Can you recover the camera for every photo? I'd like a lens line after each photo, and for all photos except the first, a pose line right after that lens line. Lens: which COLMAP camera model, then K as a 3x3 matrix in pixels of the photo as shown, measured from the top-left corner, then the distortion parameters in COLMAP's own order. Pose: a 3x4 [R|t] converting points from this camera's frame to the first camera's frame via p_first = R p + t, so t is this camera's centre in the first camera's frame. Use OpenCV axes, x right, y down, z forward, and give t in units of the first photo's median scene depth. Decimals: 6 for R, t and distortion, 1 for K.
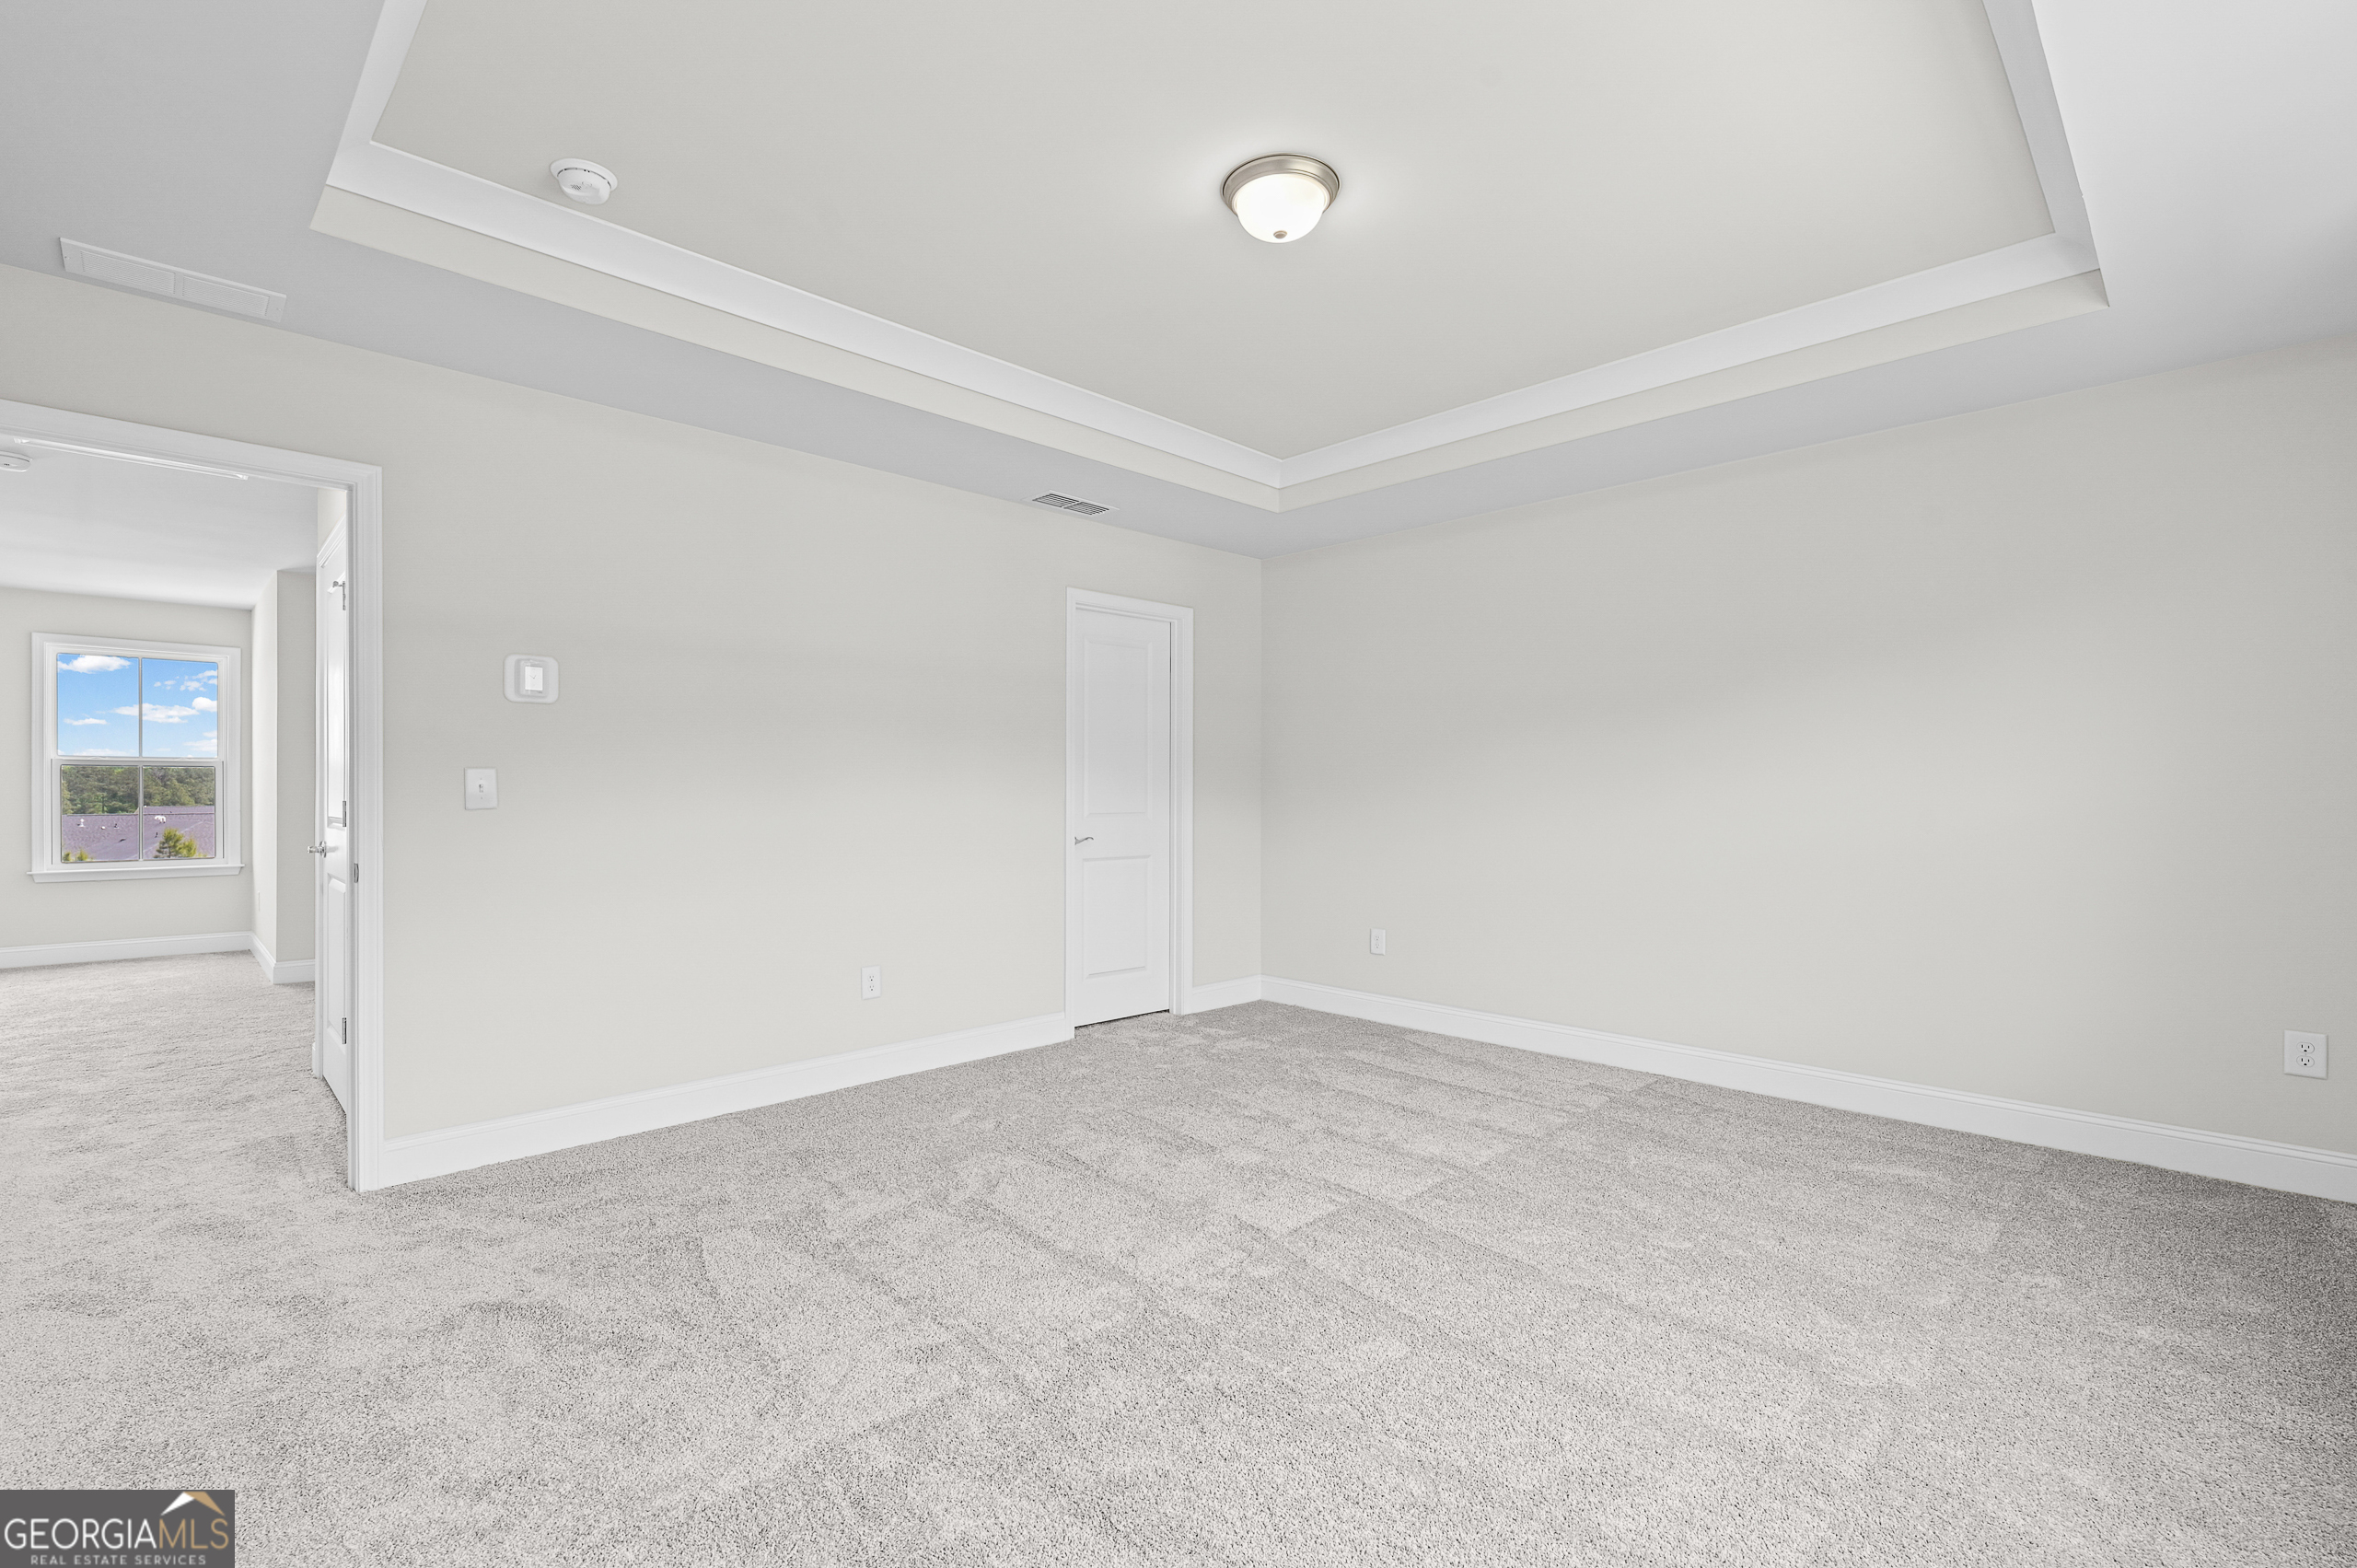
lens RADIAL K [[1036.0, 0, 1178.5], [0, 1036.0, 784.0], [0, 0, 1]] dist [-0.000122, -0.000041]
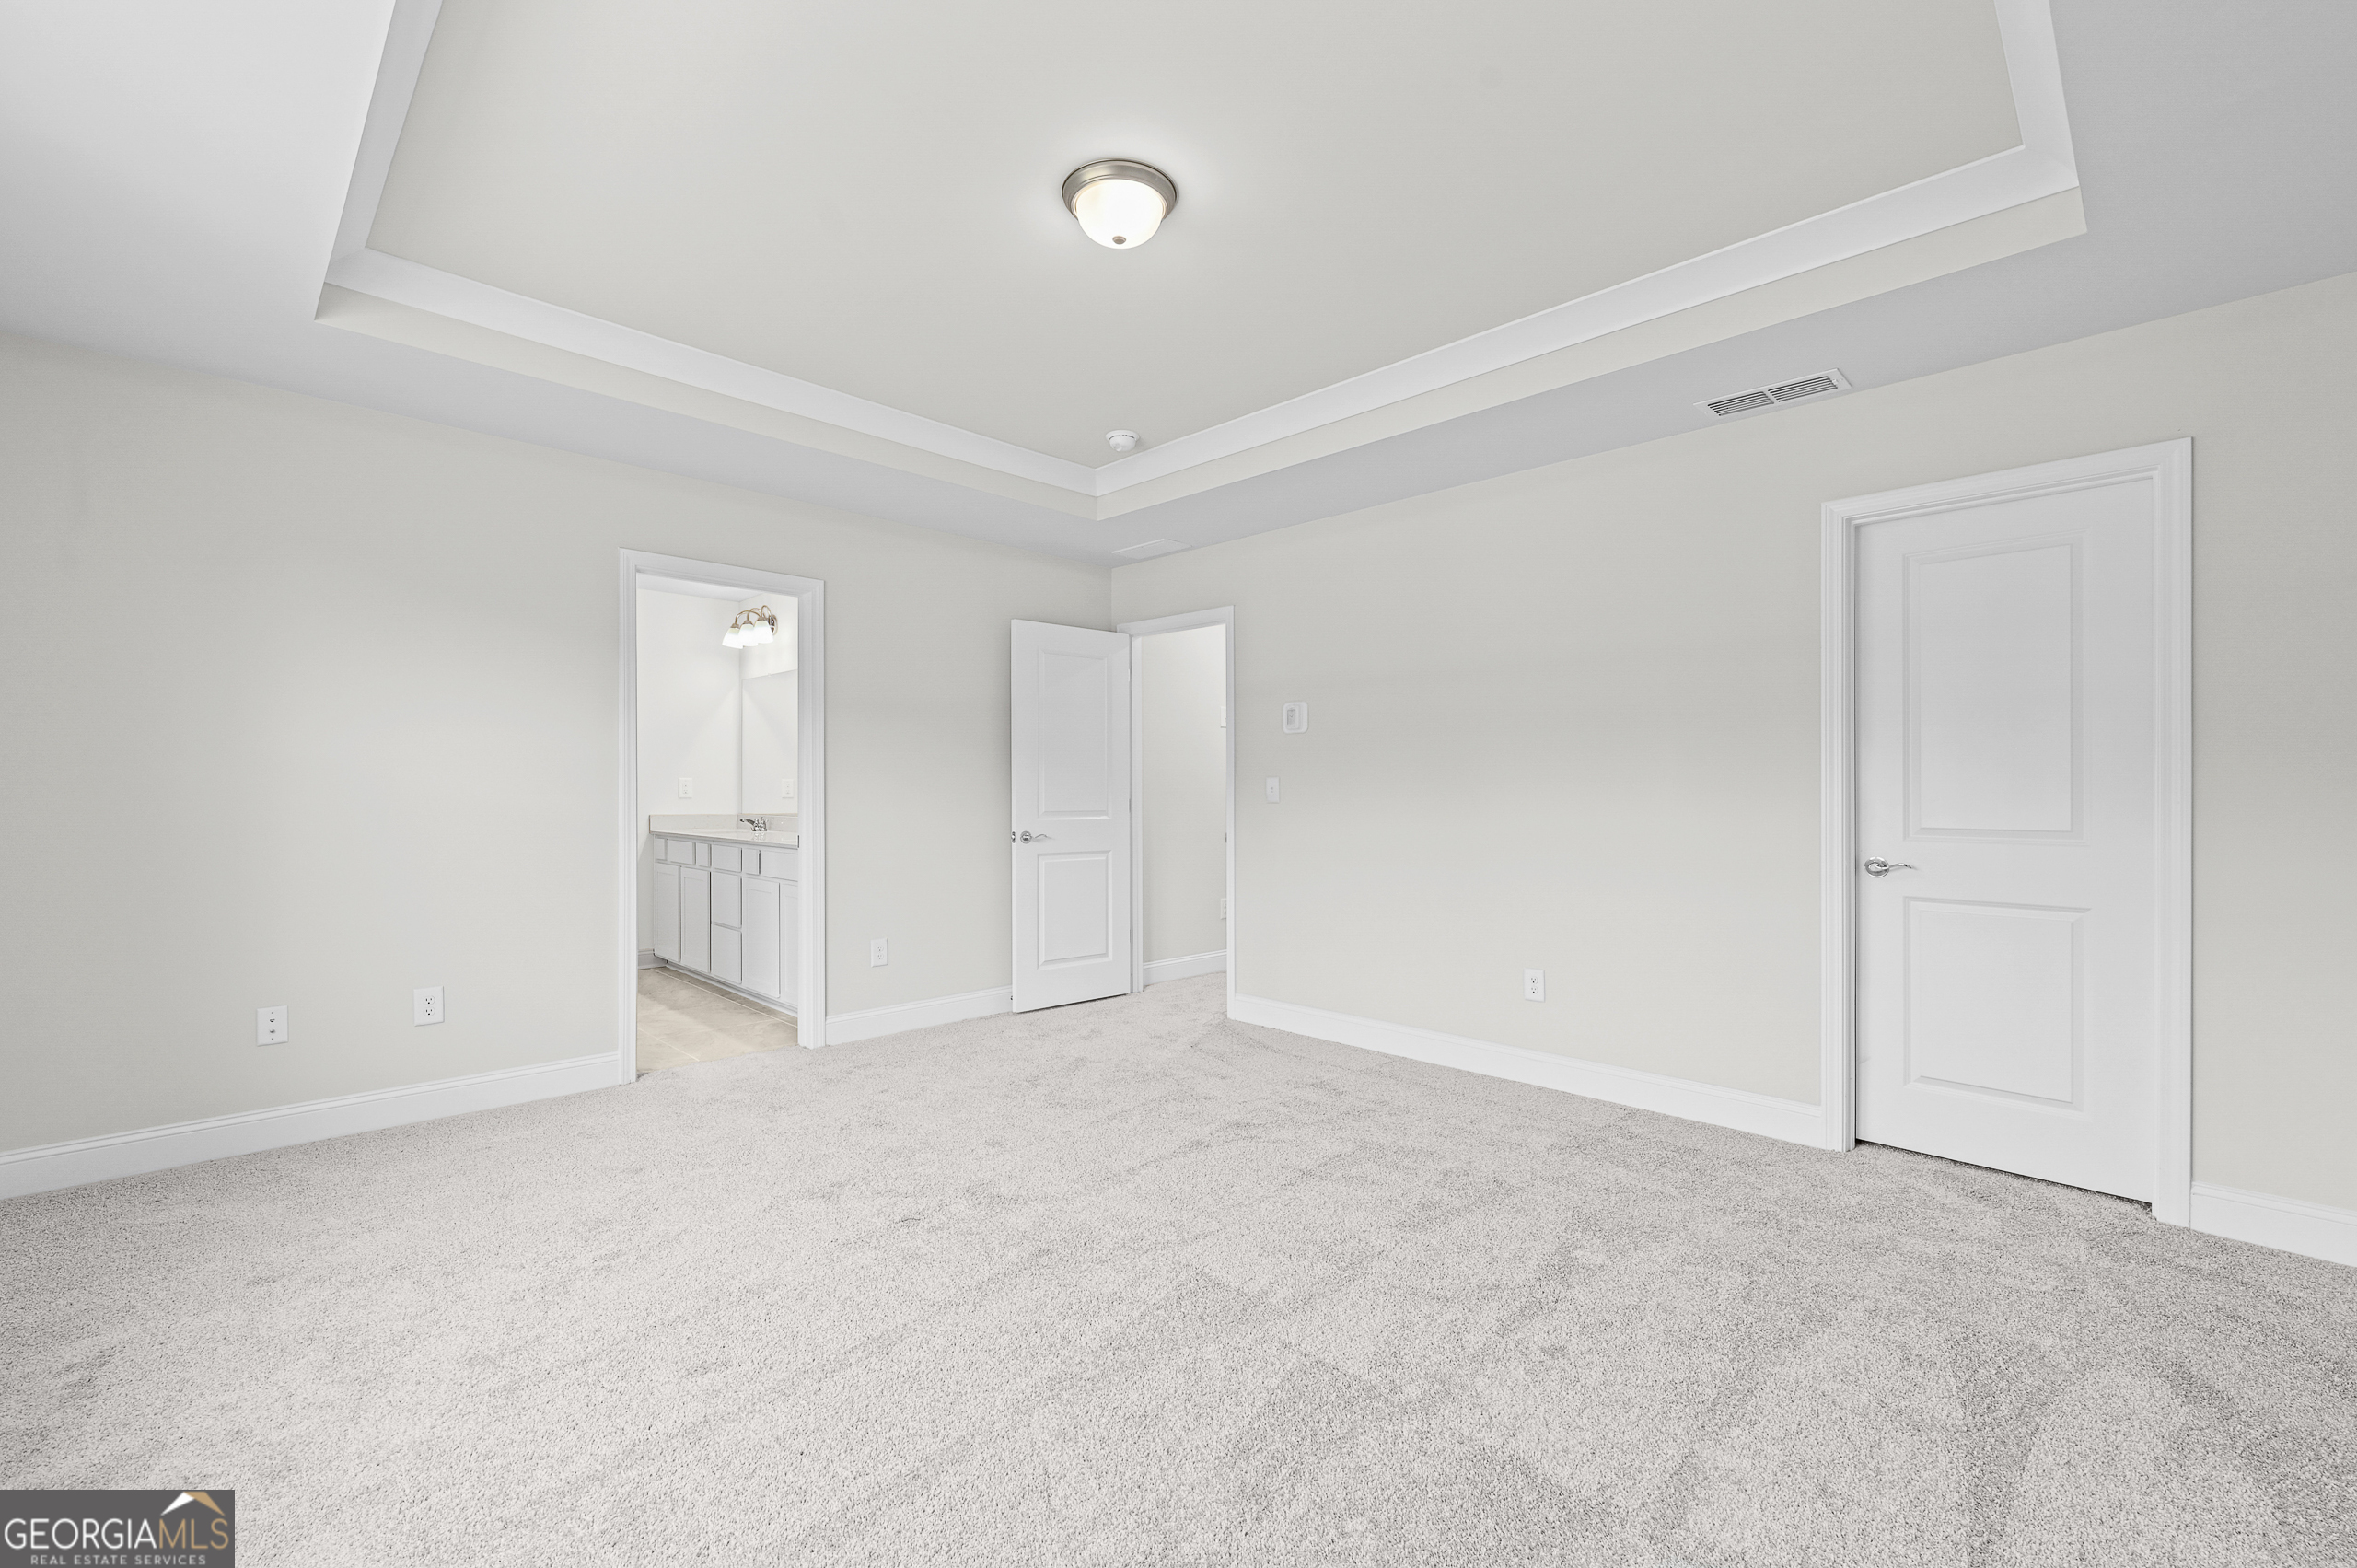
lens RADIAL K [[1013.6, 0, 1172.1], [0, 1013.6, 791.3], [0, 0, 1]] dist [0.001637, 0.000235]
pose [[-0.005167, 0.006316, -0.999967, 0.880758], [0.006860, 0.999957, 0.006281, -0.004479], [0.999963, -0.006827, -0.005210, 0.852127]]
